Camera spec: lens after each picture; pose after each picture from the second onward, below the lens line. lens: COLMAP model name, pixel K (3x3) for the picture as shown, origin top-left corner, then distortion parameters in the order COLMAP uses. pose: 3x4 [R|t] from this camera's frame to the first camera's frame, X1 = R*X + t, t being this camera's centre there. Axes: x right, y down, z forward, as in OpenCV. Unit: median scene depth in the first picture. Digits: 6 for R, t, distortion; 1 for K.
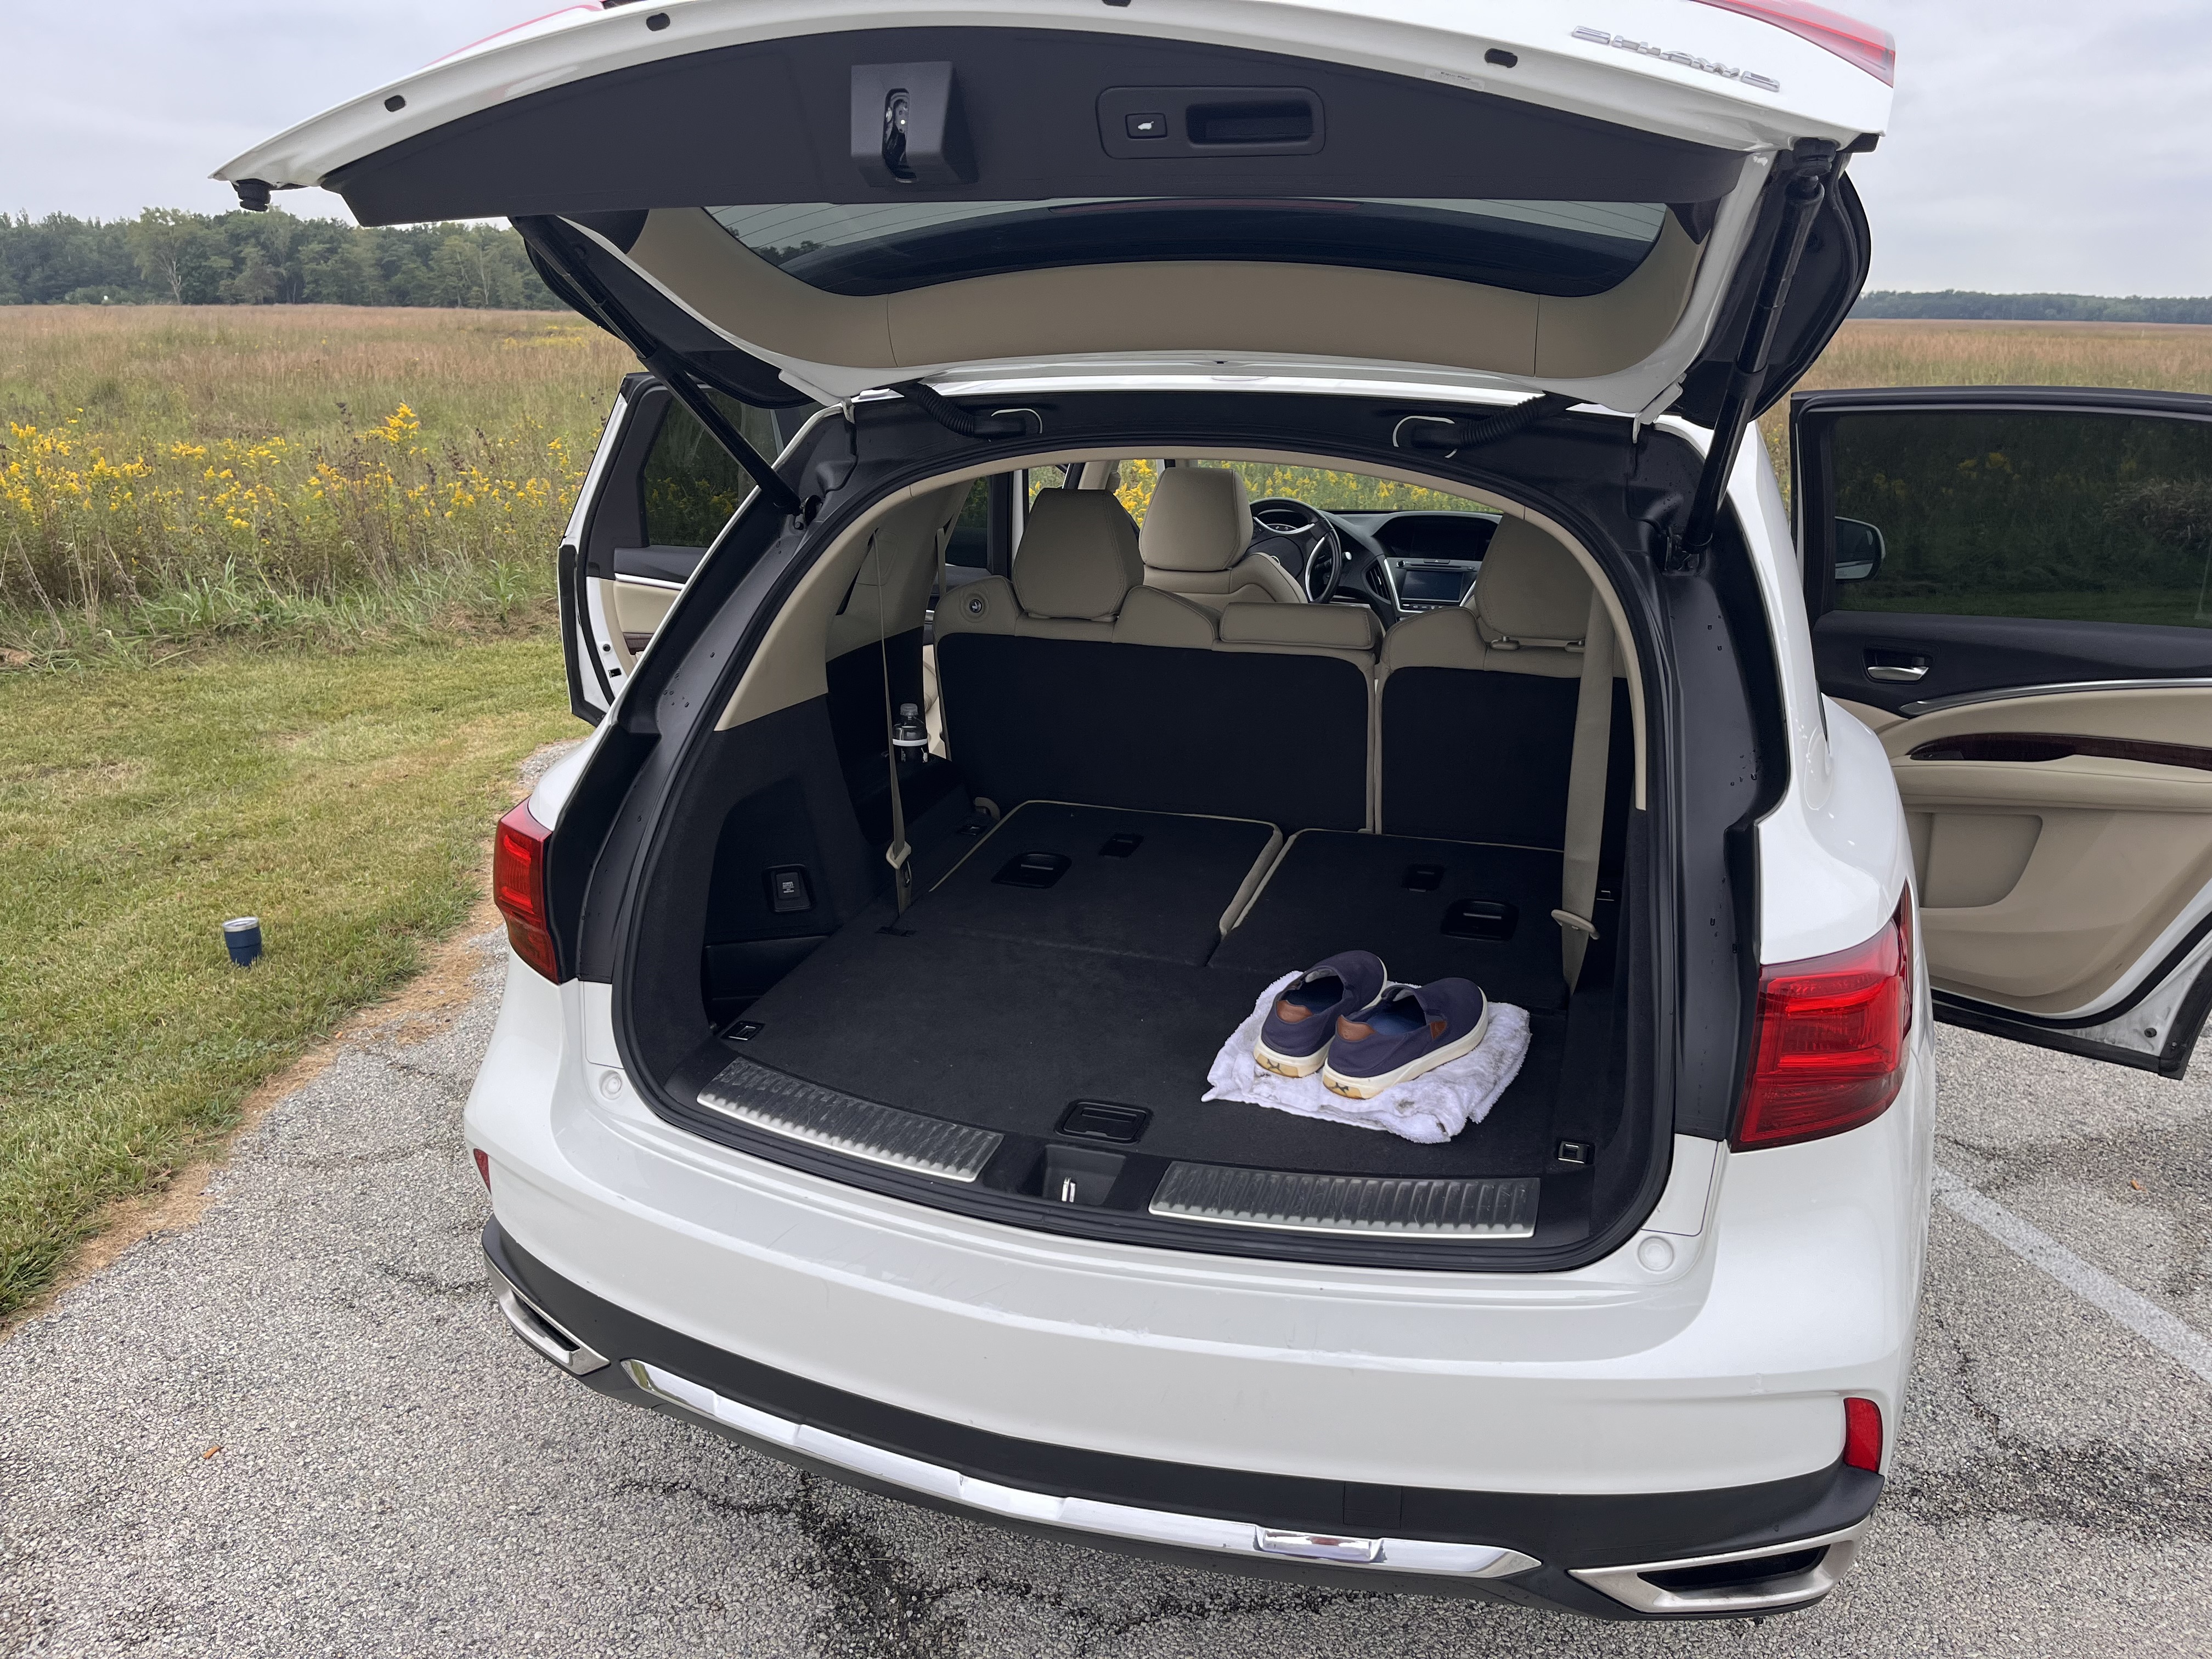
lens RADIAL K [[1676.3, 0, 1105.4], [0, 1676.3, 843.1], [0, 0, 1]] dist [0.066246, -0.093364]
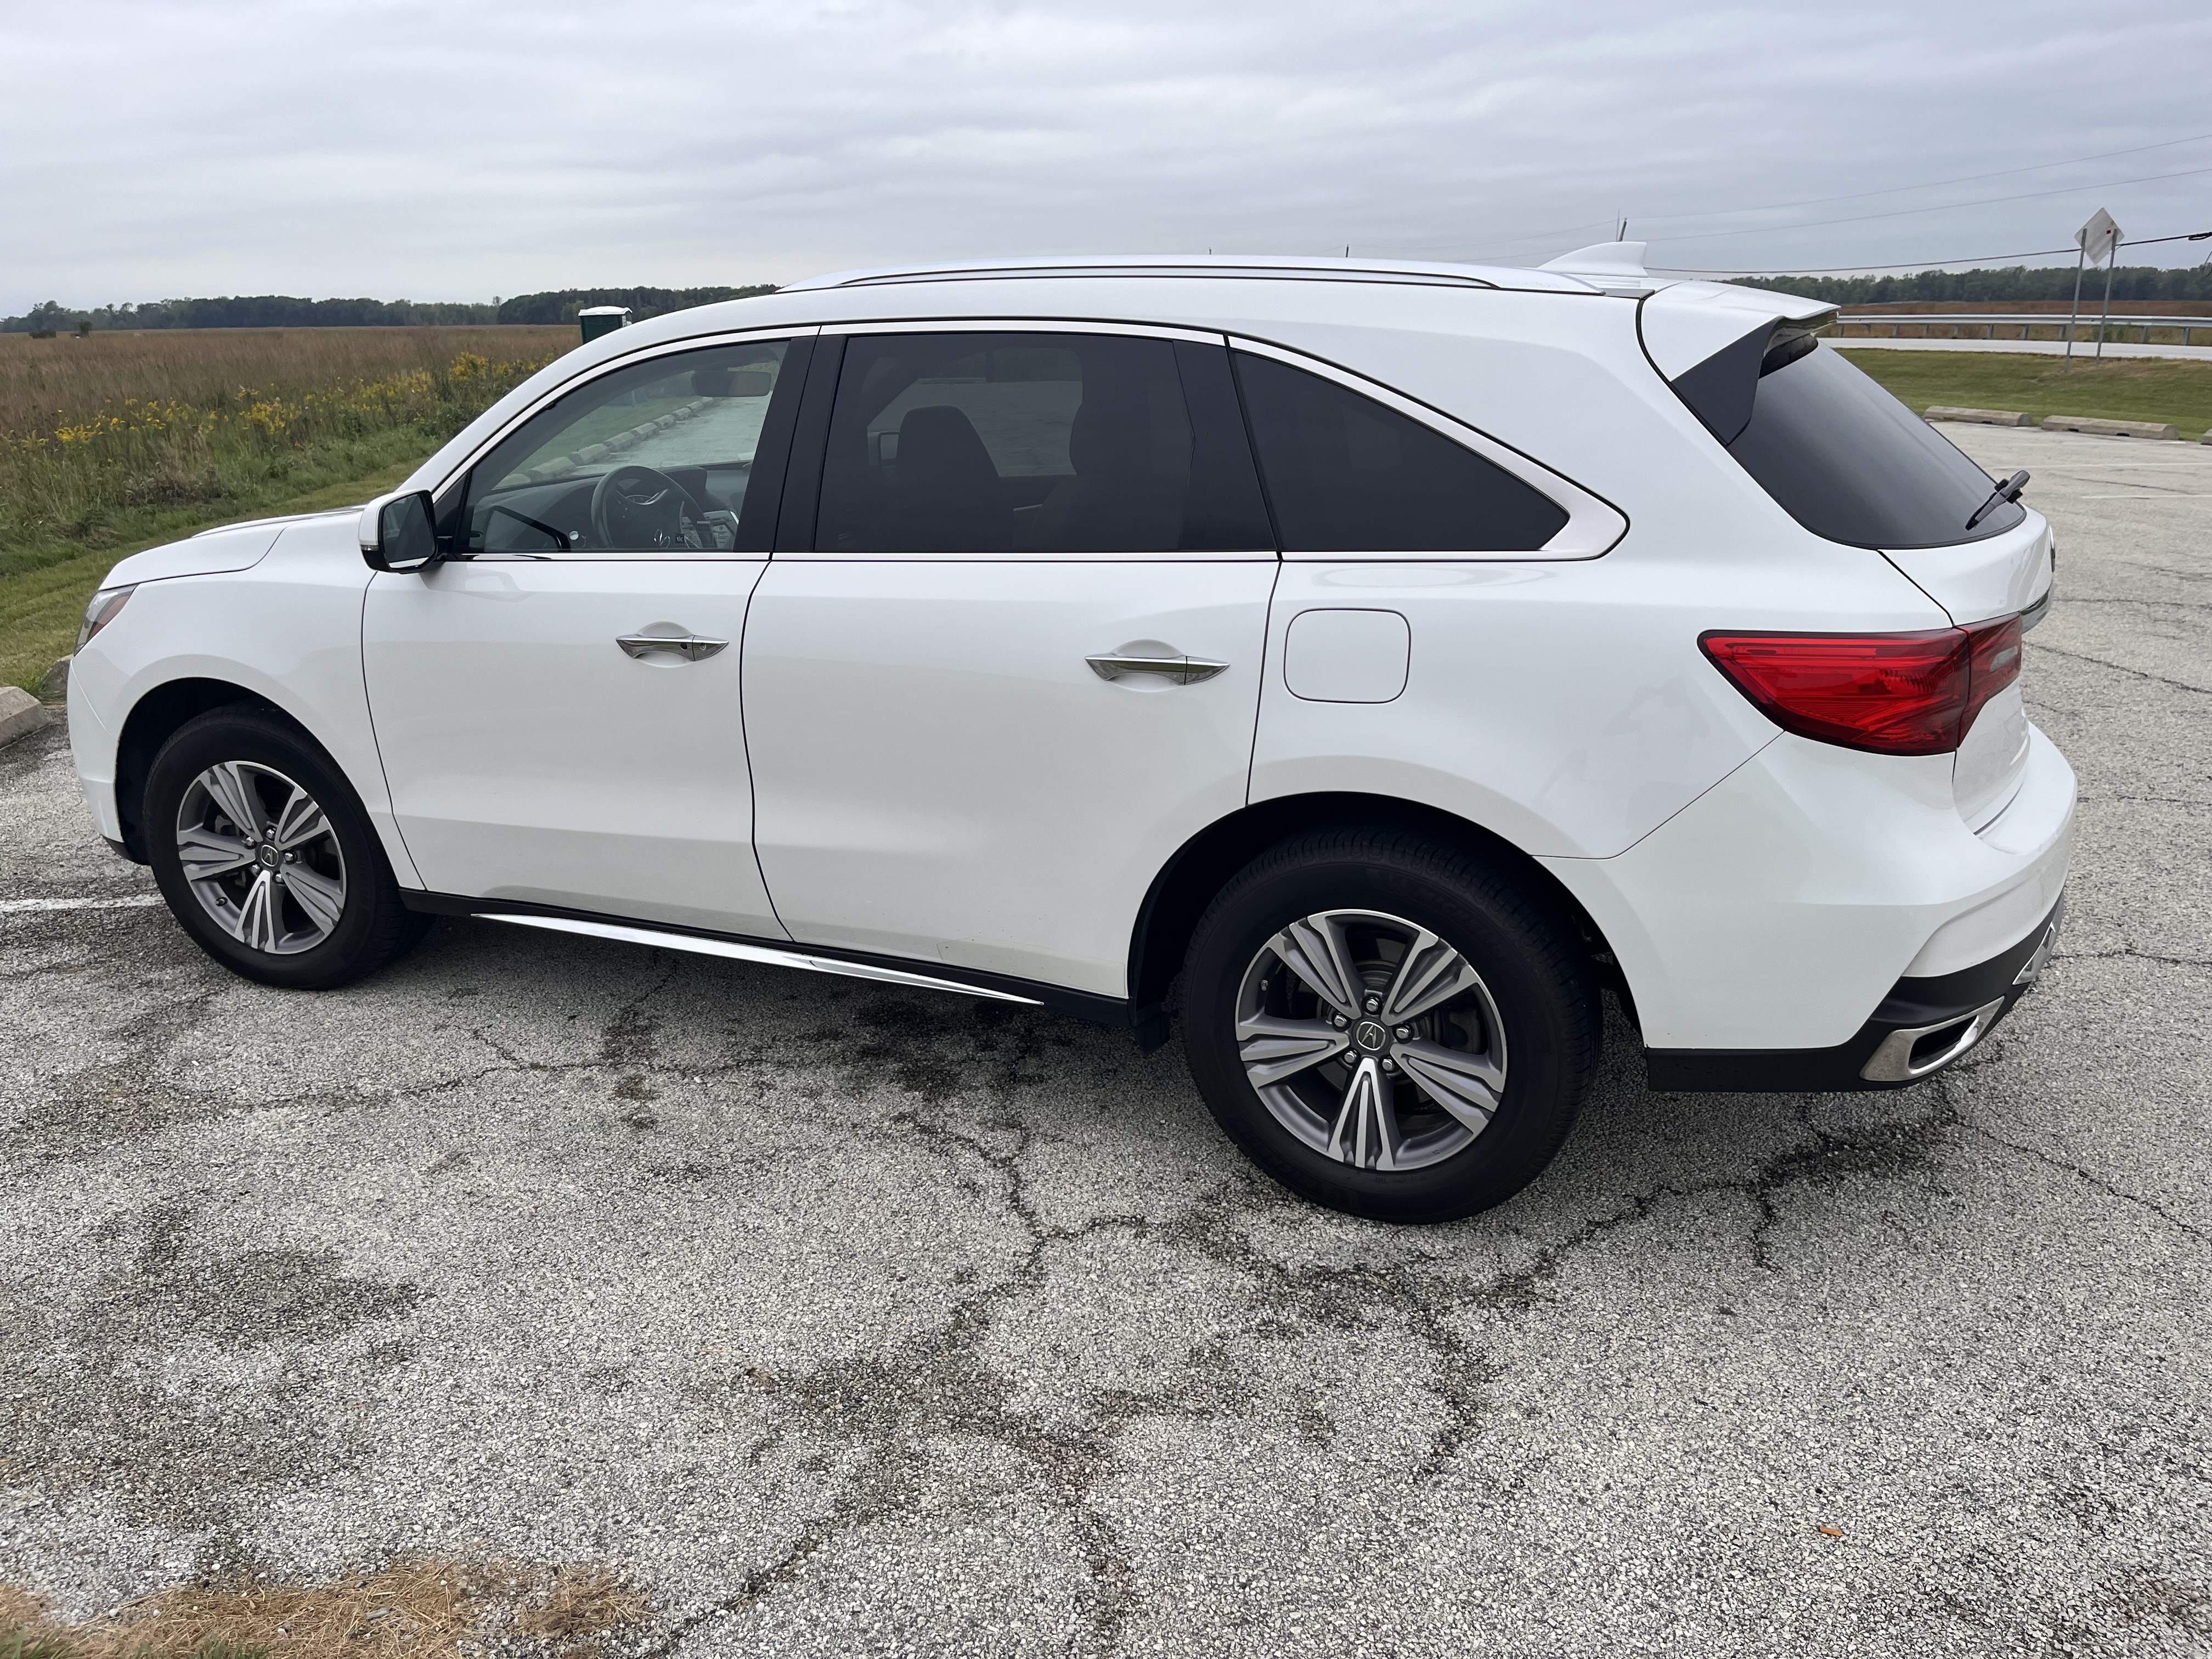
lens RADIAL K [[1676.3, 0, 1101.8], [0, 1676.3, 851.7], [0, 0, 1]] dist [0.066246, -0.093364]
pose [[0.121811, -0.309311, 0.943127, -1.297778], [0.310714, 0.914327, 0.259735, -0.298034], [-0.942666, 0.261404, 0.207482, 1.096296]]
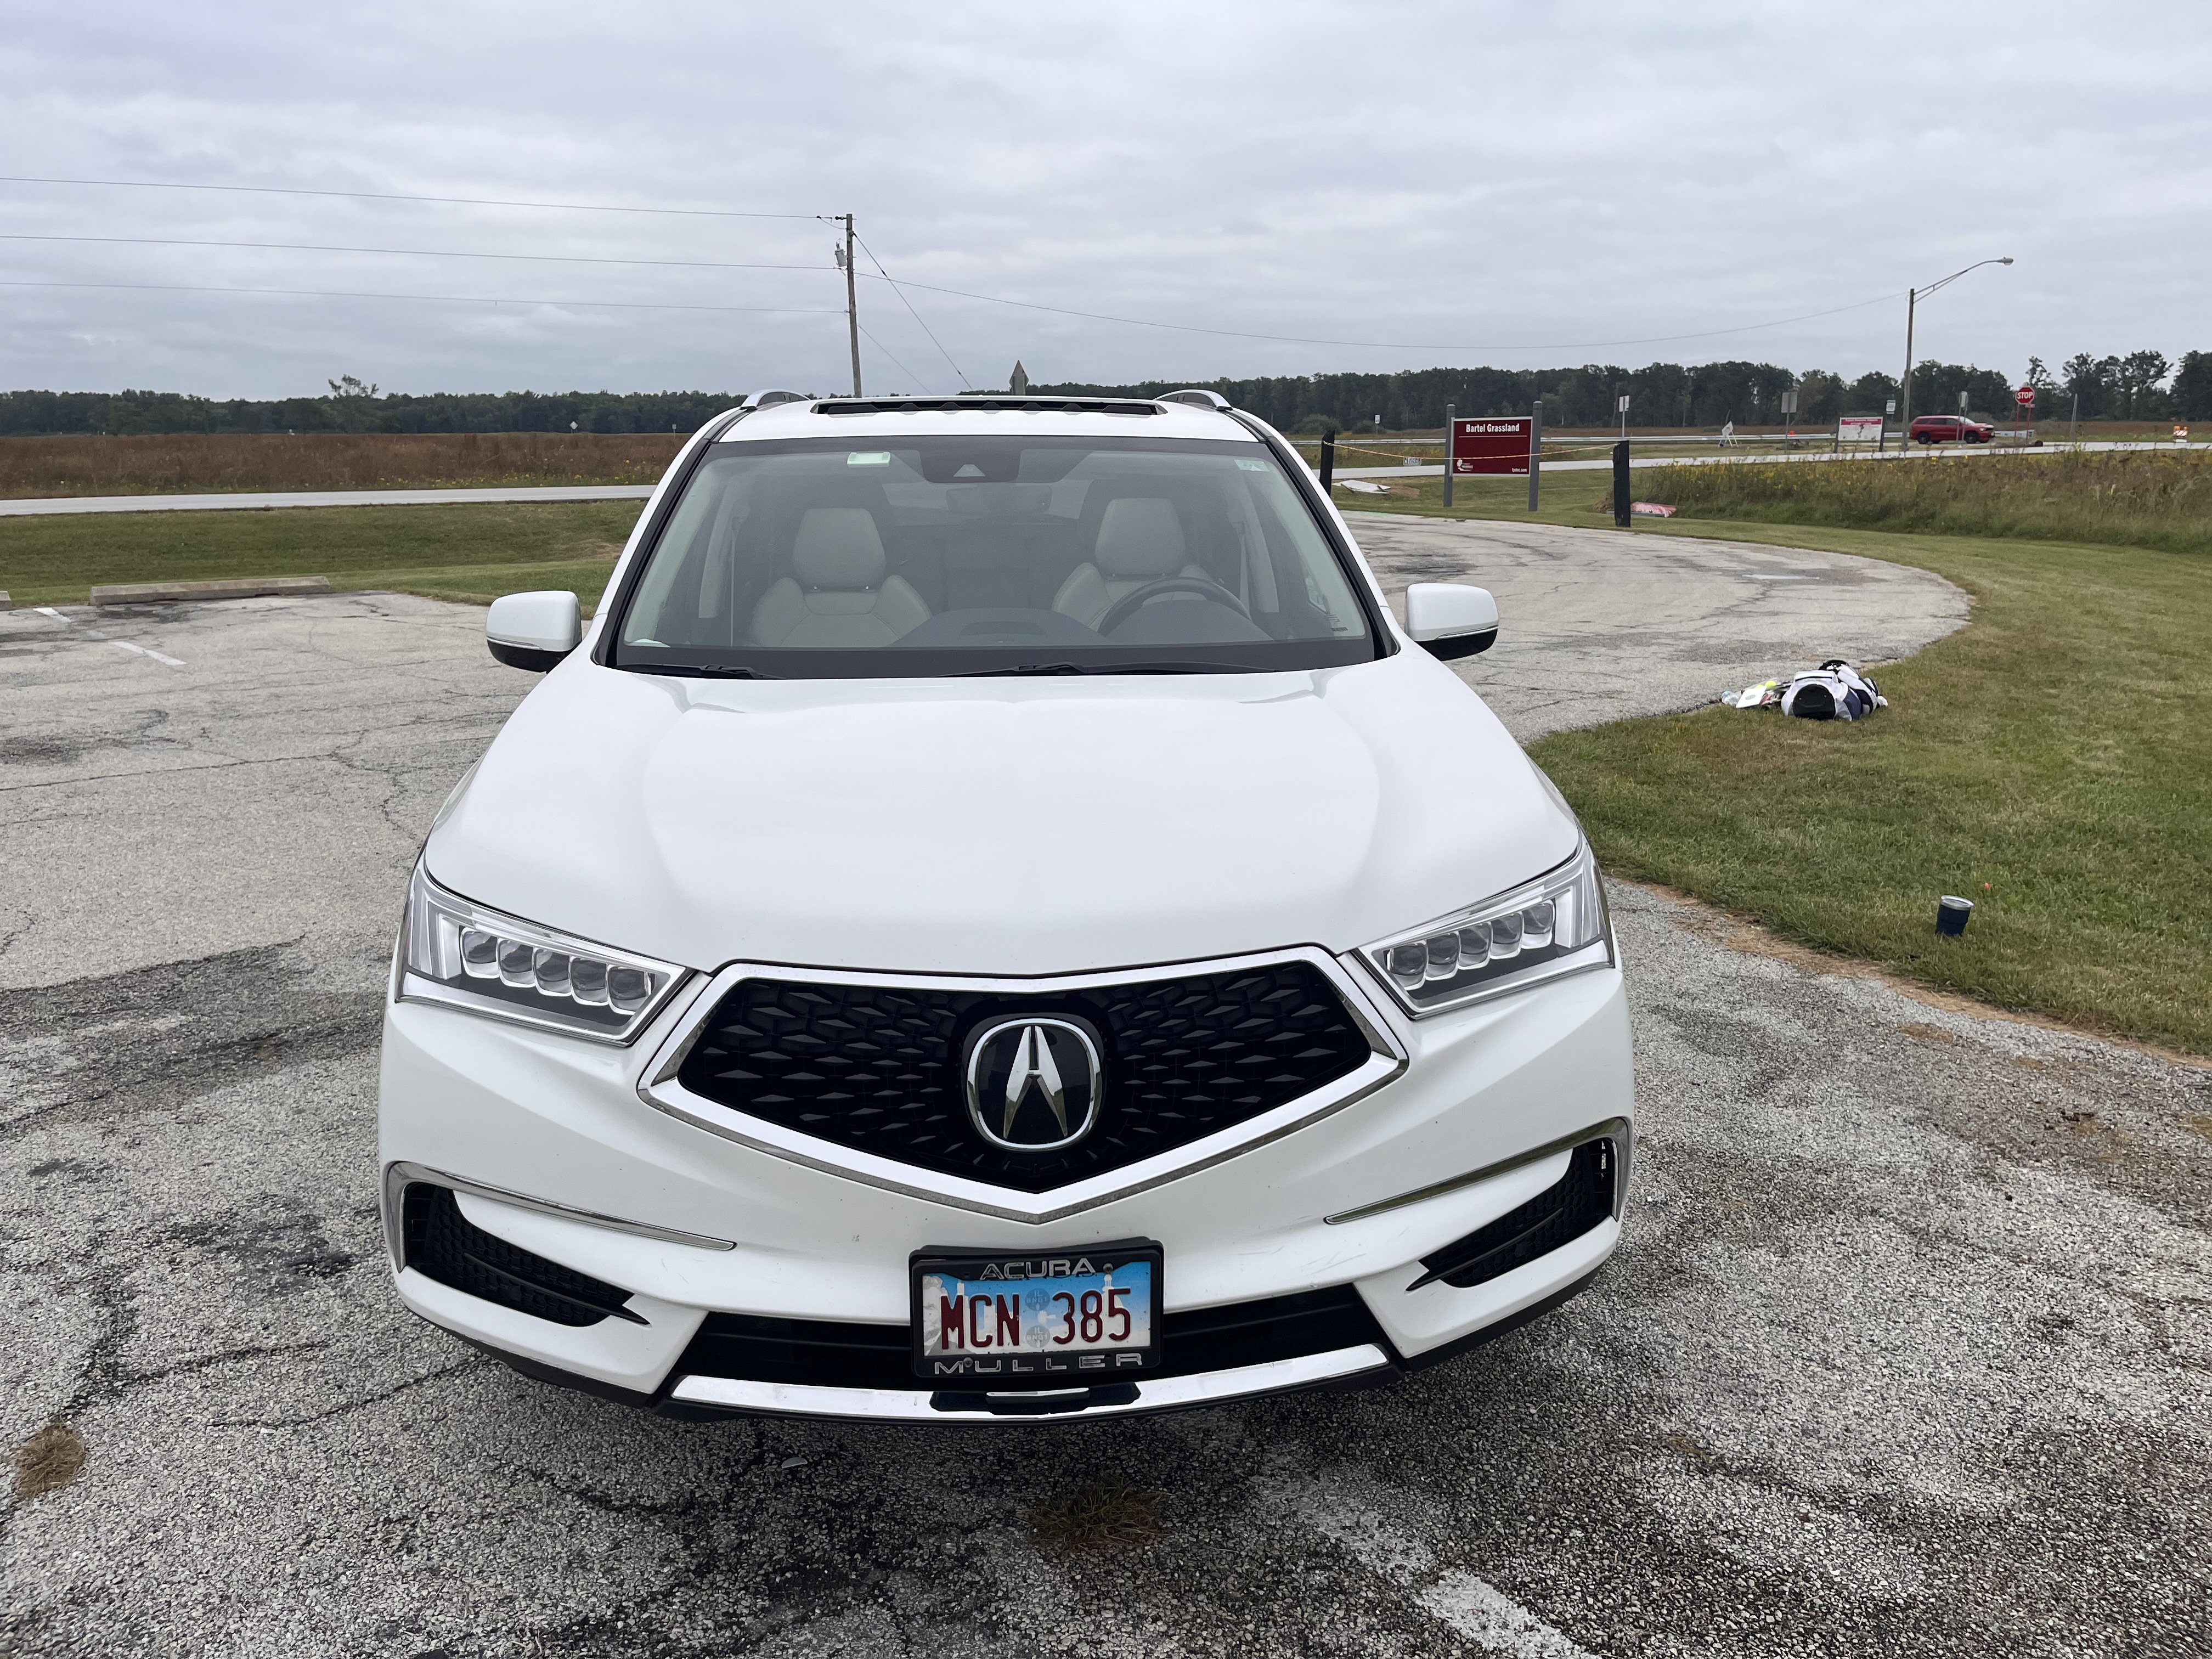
lens RADIAL K [[1676.3, 0, 1099.6], [0, 1676.3, 822.2], [0, 0, 1]] dist [0.066246, -0.093364]
pose [[-0.920591, 0.090663, -0.379859, 0.816307], [-0.110814, 0.872055, 0.476697, -0.853936], [0.374477, 0.480936, -0.792759, 2.941908]]
